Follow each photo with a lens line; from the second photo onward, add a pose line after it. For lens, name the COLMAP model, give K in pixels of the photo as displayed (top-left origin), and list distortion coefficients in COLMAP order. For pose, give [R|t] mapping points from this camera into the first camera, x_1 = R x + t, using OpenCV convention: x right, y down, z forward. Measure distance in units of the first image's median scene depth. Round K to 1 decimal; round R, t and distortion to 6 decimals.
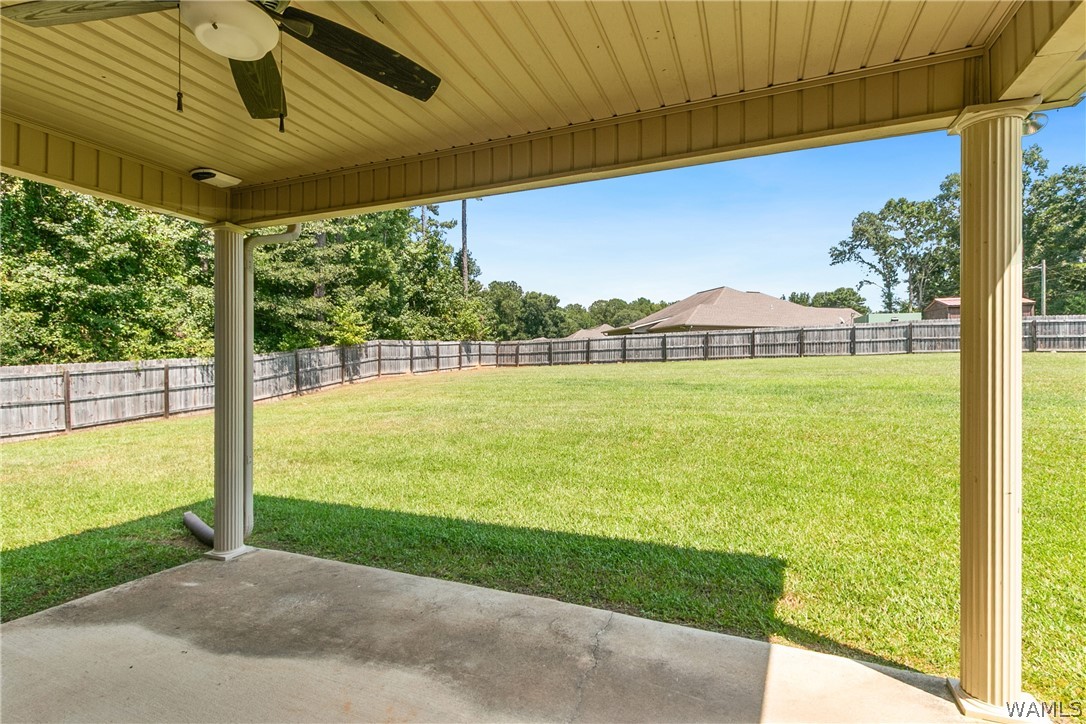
lens RADIAL K [[525.4, 0, 532.2], [0, 525.4, 365.1], [0, 0, 1]] dist [0.004202, 0.000249]
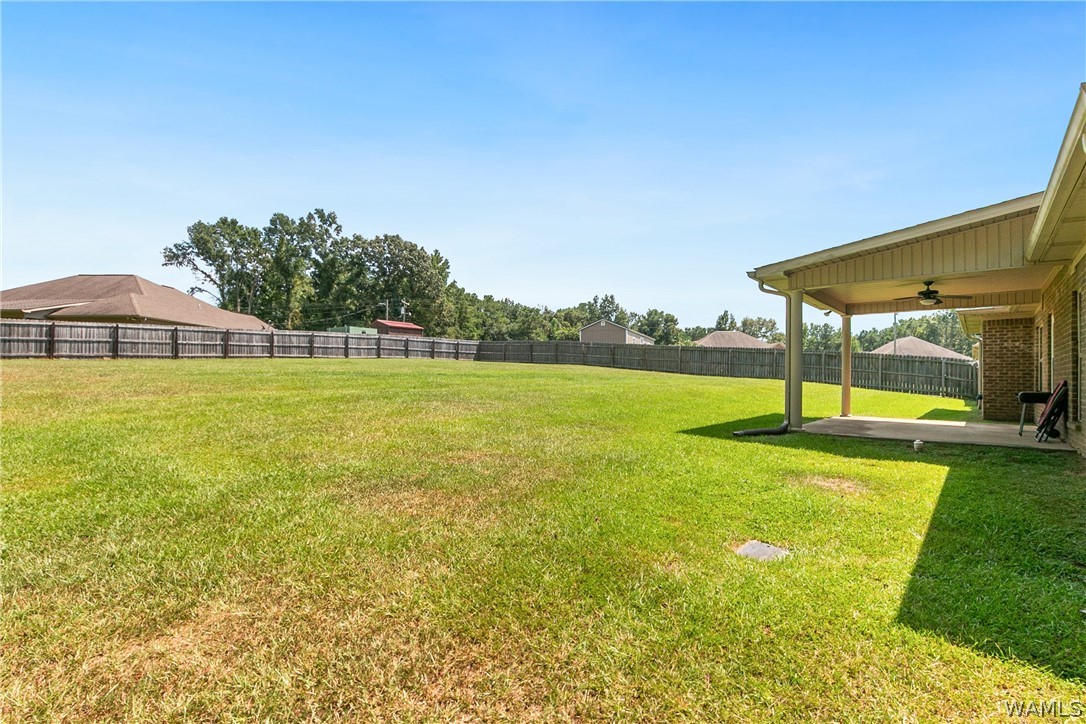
lens RADIAL K [[525.4, 0, 532.2], [0, 525.4, 365.1], [0, 0, 1]] dist [0.004202, 0.000249]
pose [[0.294721, 0.020247, 0.955369, -0.333542], [-0.006810, 0.999795, -0.019088, 0.013363], [-0.955559, -0.000880, 0.294799, 0.148358]]
